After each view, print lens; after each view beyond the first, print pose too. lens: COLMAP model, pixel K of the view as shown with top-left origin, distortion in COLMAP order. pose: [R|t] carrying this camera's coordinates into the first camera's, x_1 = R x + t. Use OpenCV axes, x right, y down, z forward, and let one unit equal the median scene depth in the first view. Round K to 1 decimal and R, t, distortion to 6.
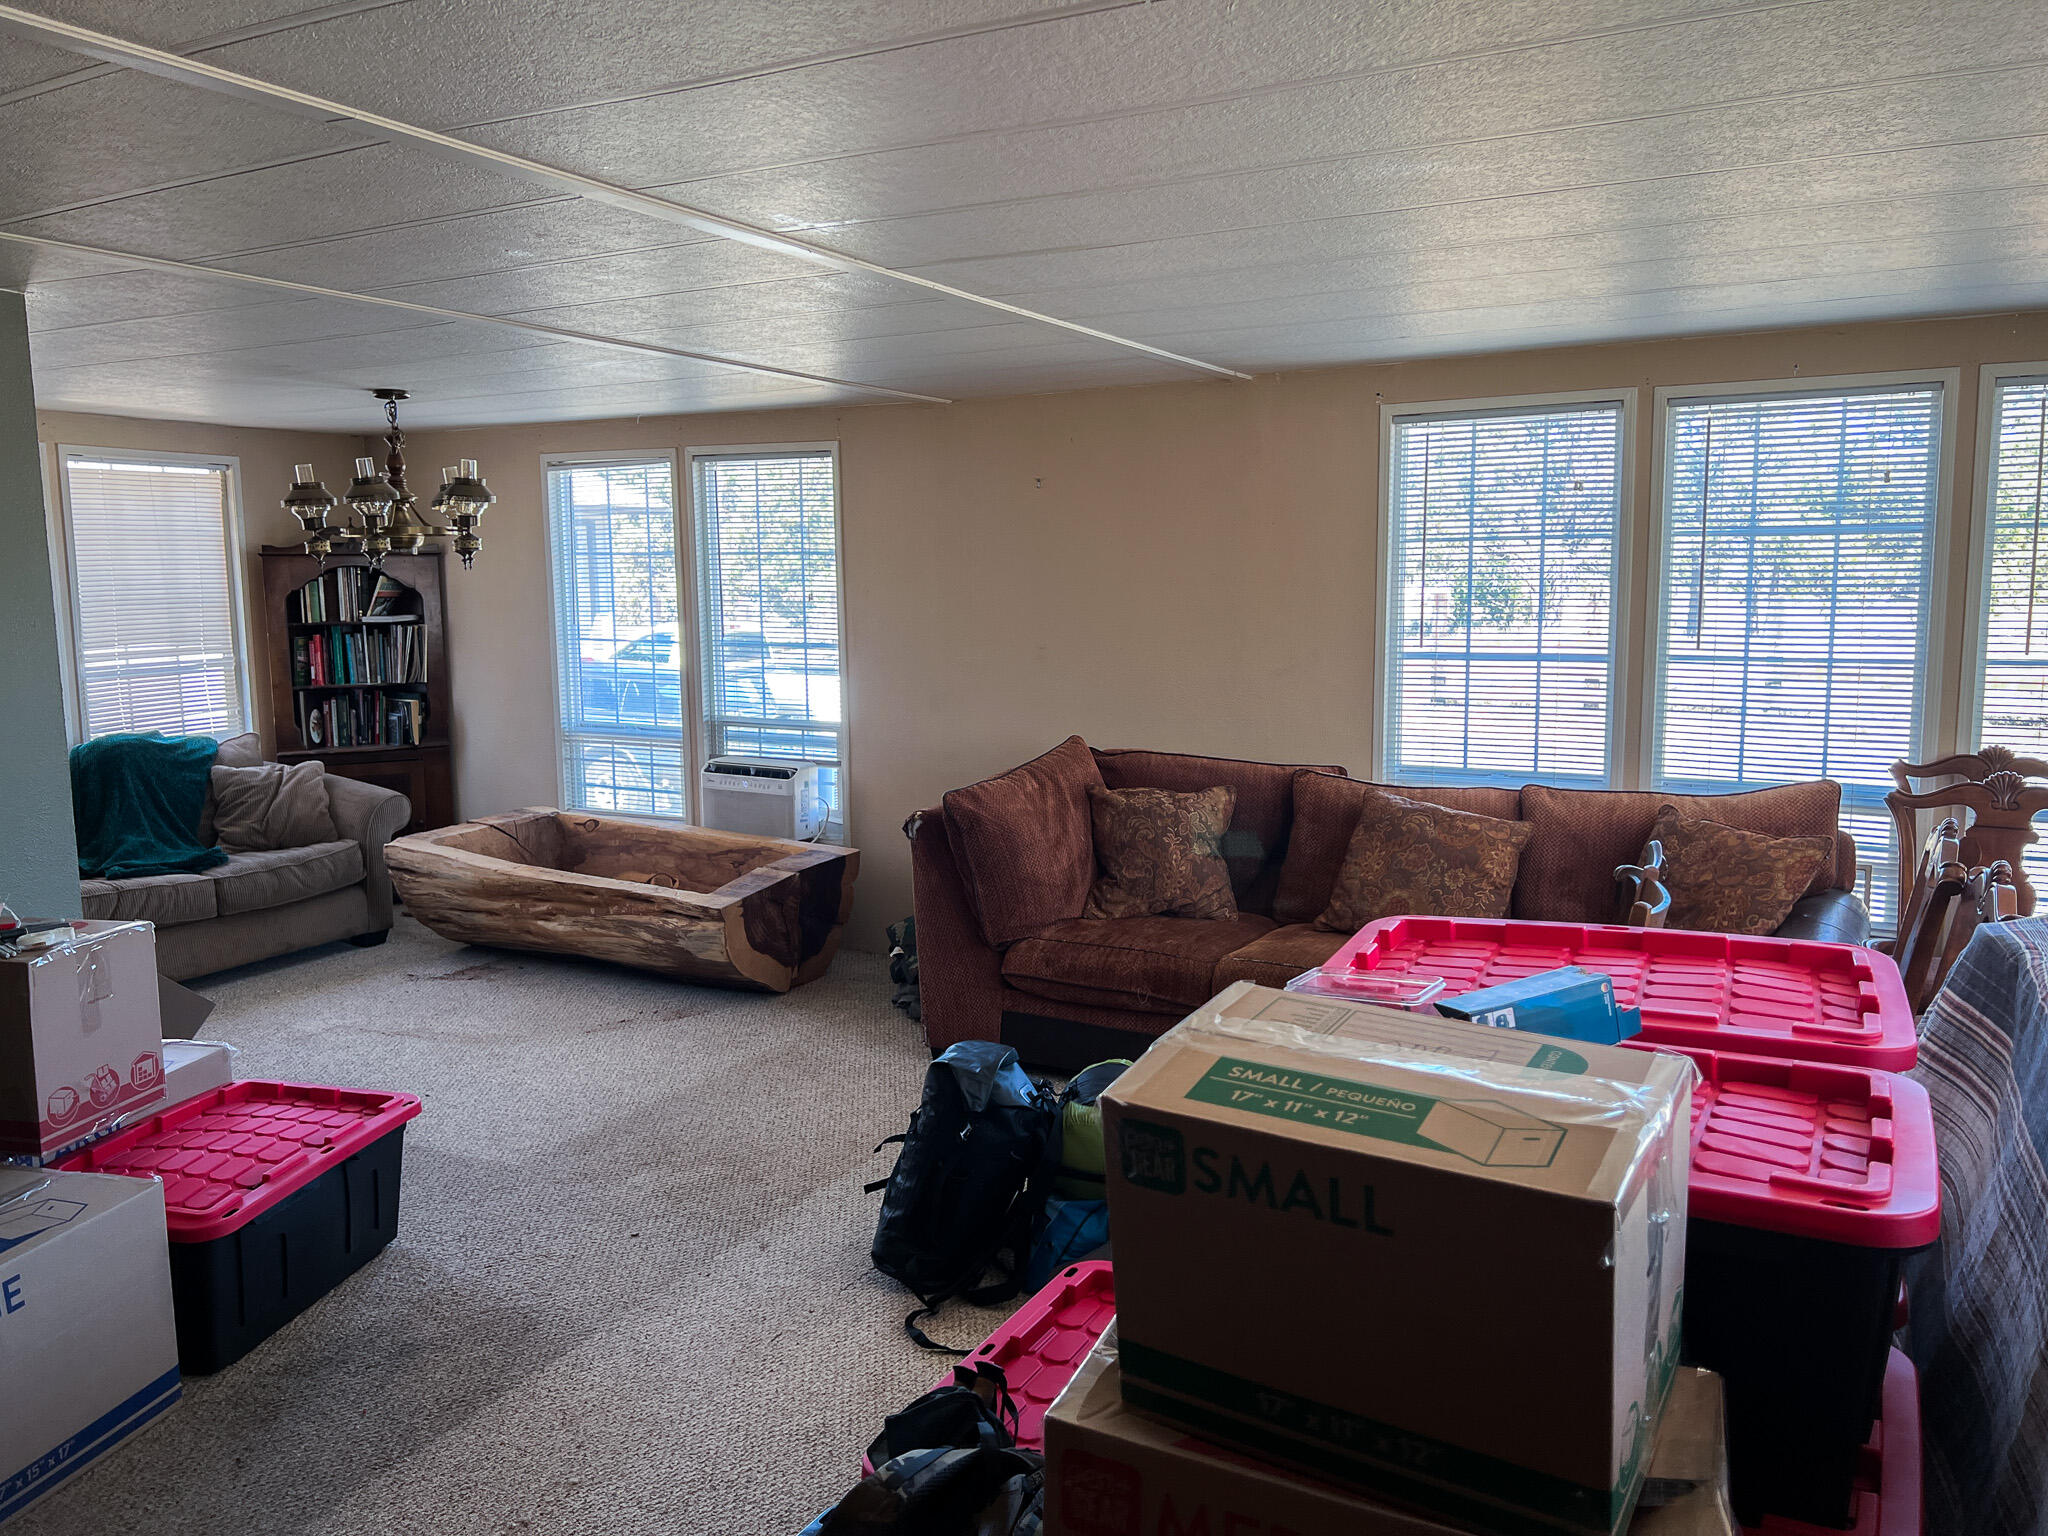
lens RADIAL K [[1540.8, 0, 1029.4], [0, 1540.8, 759.3], [0, 0, 1]] dist [0.025927, -0.028409]
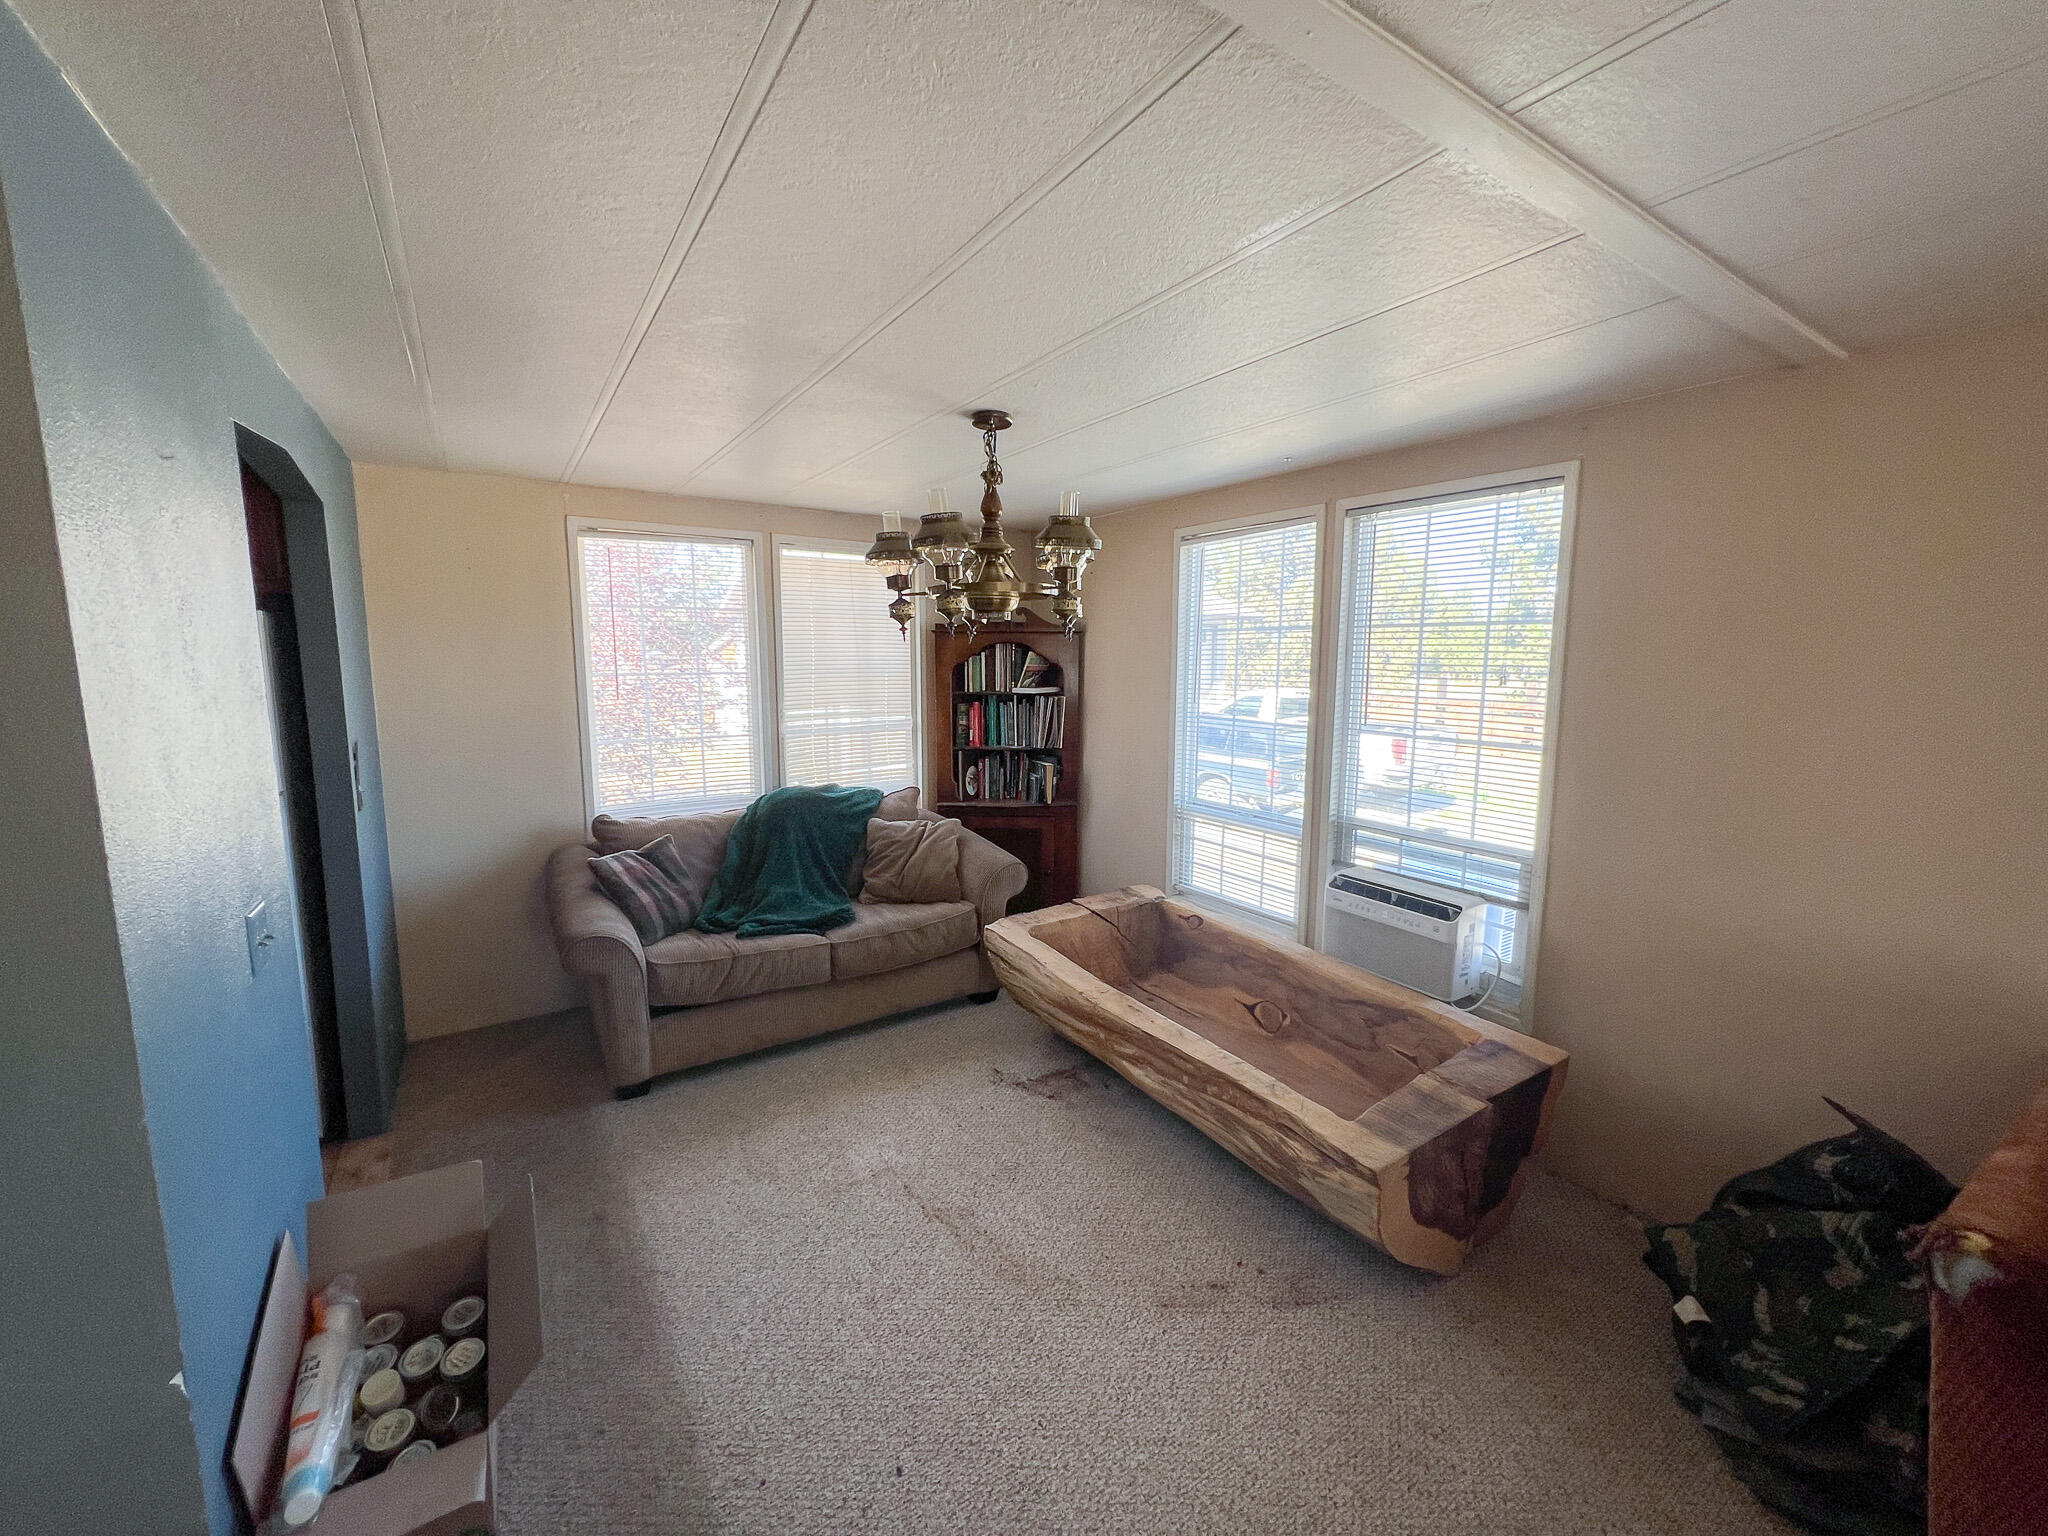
lens RADIAL K [[820.4, 0, 1035.9], [0, 820.4, 765.3], [0, 0, 1]] dist [-0.009611, 0.000083]
pose [[0.884909, 0.074622, -0.459747, -0.151408], [-0.071212, 0.997153, 0.024783, -0.057028], [0.460288, 0.010809, 0.887704, 0.526716]]
